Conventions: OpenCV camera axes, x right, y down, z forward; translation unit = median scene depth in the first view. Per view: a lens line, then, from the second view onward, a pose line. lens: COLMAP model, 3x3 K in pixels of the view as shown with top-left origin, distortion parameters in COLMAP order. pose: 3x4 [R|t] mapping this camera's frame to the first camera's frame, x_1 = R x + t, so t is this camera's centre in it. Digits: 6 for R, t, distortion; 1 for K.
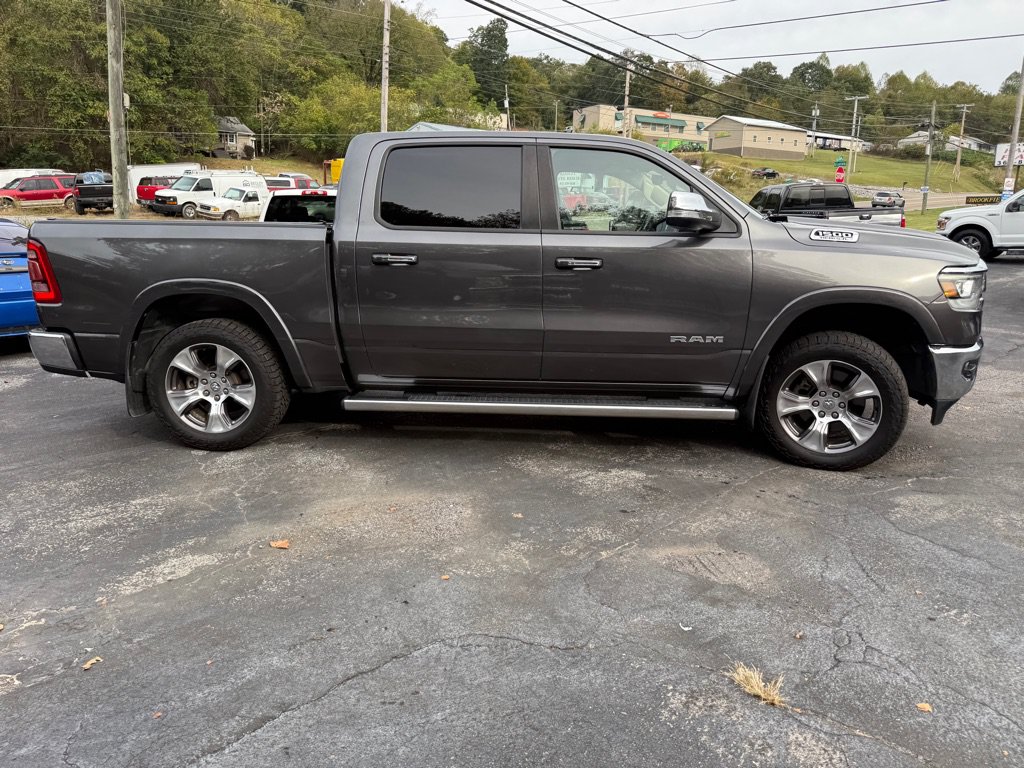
lens RADIAL K [[729.0, 0, 515.8], [0, 729.0, 388.2], [0, 0, 1]] dist [0.012998, -0.021712]
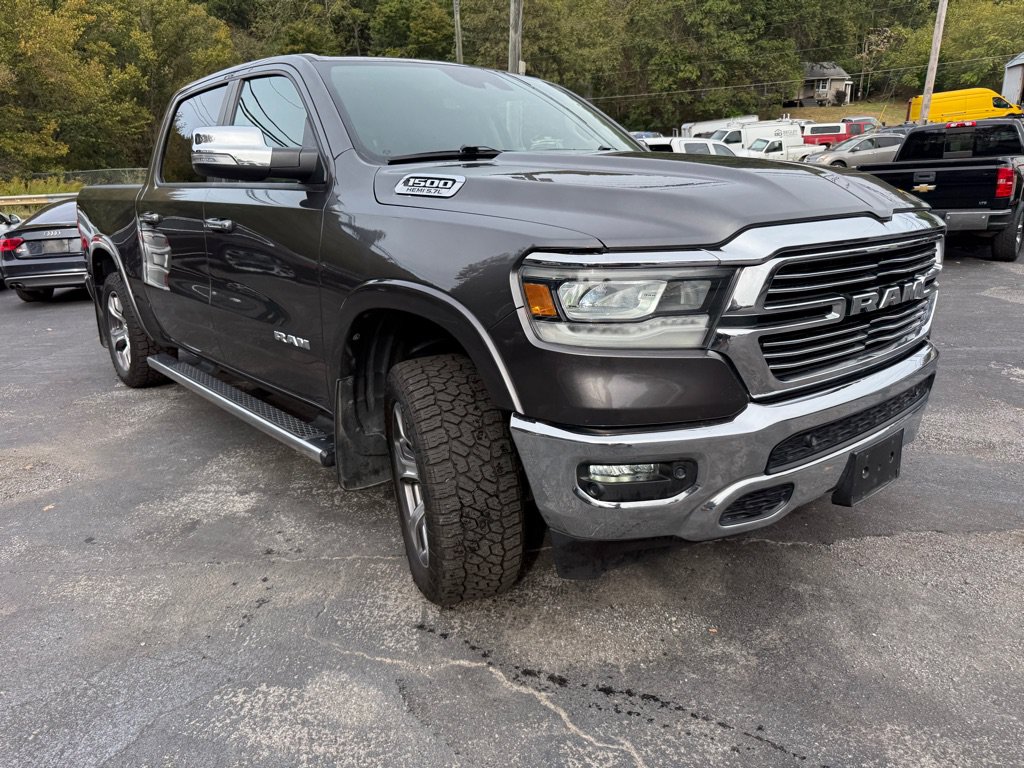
lens RADIAL K [[729.0, 0, 518.2], [0, 729.0, 375.7], [0, 0, 1]] dist [0.012998, -0.021712]
pose [[0.709762, 0.156845, -0.686758, 0.082603], [-0.124501, 0.987481, 0.096854, -0.011944], [0.693352, 0.016758, 0.720404, 0.060568]]
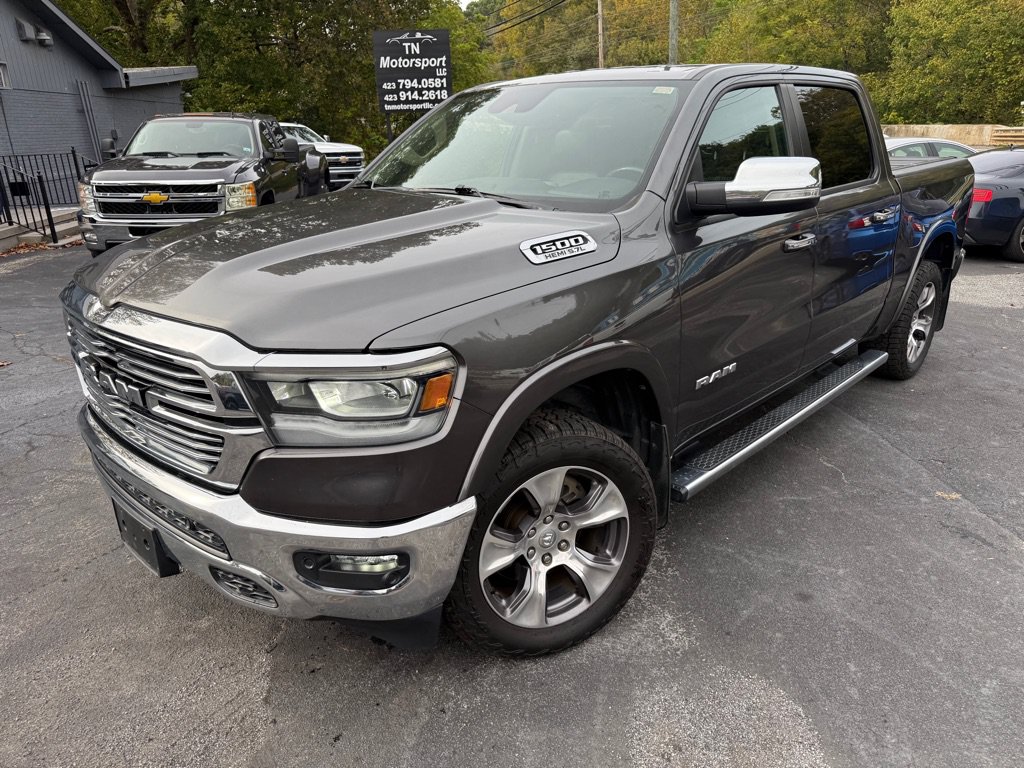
lens RADIAL K [[729.0, 0, 505.8], [0, 729.0, 385.8], [0, 0, 1]] dist [0.012998, -0.021712]
pose [[-0.634429, 0.266562, -0.725565, 0.085092], [-0.147719, 0.879549, 0.452298, -0.041469], [0.758735, 0.394131, -0.518634, 0.157779]]
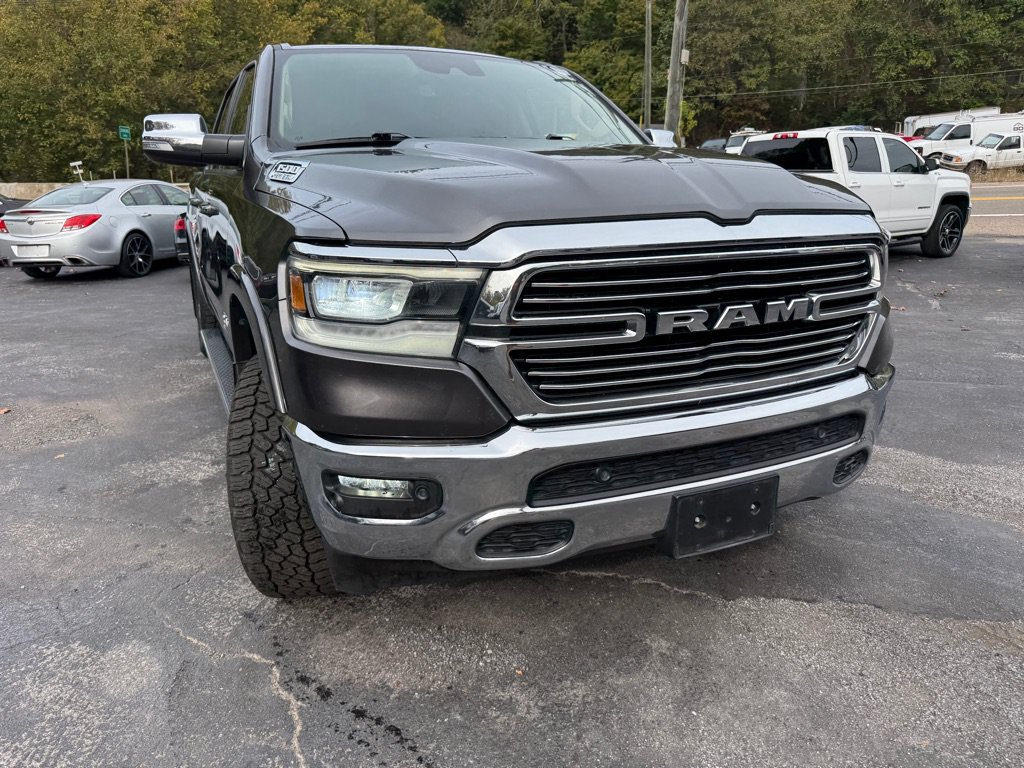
lens RADIAL K [[729.0, 0, 518.9], [0, 729.0, 389.4], [0, 0, 1]] dist [0.012998, -0.021712]
pose [[0.497760, 0.228624, -0.836640, 0.094287], [-0.179039, 0.970941, 0.158804, -0.015733], [0.848634, 0.070745, 0.524228, 0.081230]]
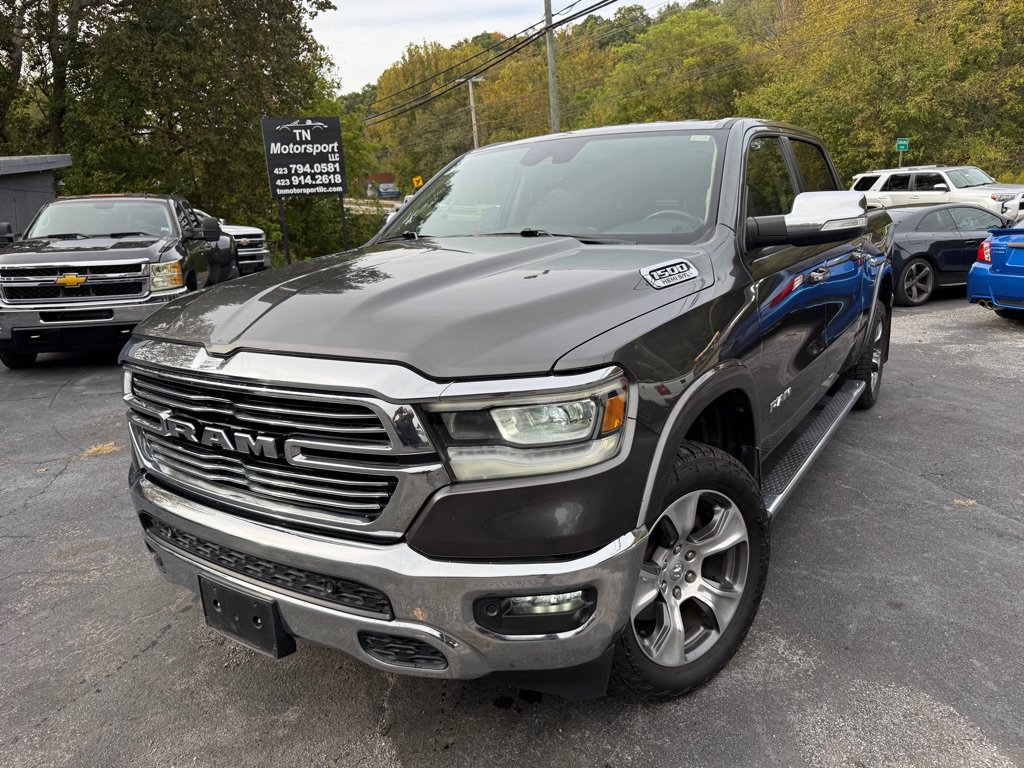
lens RADIAL K [[729.0, 0, 517.5], [0, 729.0, 376.0], [0, 0, 1]] dist [0.012998, -0.021712]
pose [[-0.483774, 0.213980, -0.848632, 0.094160], [-0.146523, 0.936163, 0.319578, -0.035730], [0.862841, 0.278947, -0.421538, 0.145031]]
